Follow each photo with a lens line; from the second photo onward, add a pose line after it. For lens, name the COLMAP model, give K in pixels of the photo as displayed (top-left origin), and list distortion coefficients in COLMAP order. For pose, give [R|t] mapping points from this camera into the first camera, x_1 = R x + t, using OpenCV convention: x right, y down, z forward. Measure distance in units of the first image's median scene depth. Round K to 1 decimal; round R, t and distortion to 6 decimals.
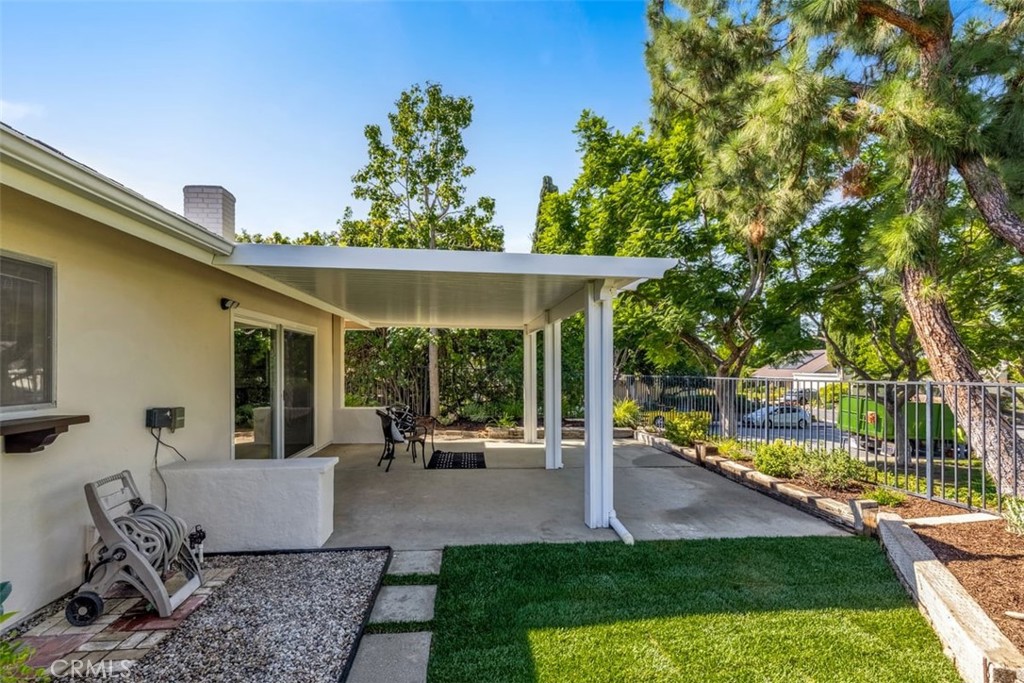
lens RADIAL K [[496.6, 0, 515.7], [0, 496.6, 361.7], [0, 0, 1]] dist [0.023652, 0.000026]
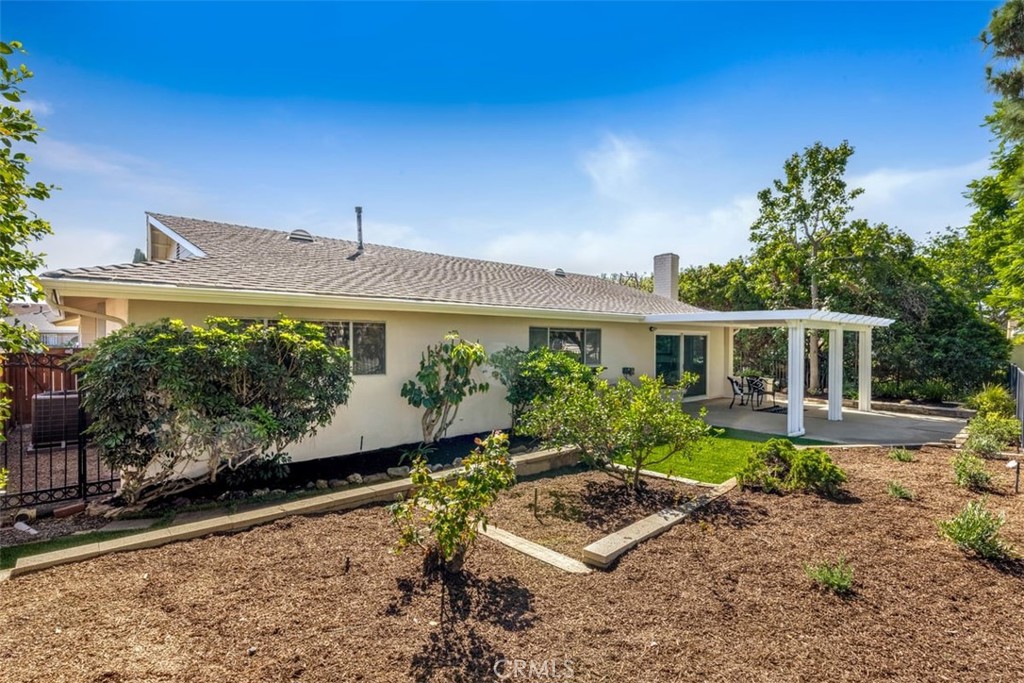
lens RADIAL K [[496.6, 0, 515.7], [0, 496.6, 361.7], [0, 0, 1]] dist [0.023652, 0.000026]
pose [[0.604537, 0.036481, -0.795741, 0.464658], [-0.001704, 0.999008, 0.044506, -0.026650], [0.796575, -0.025550, 0.603999, -0.493826]]
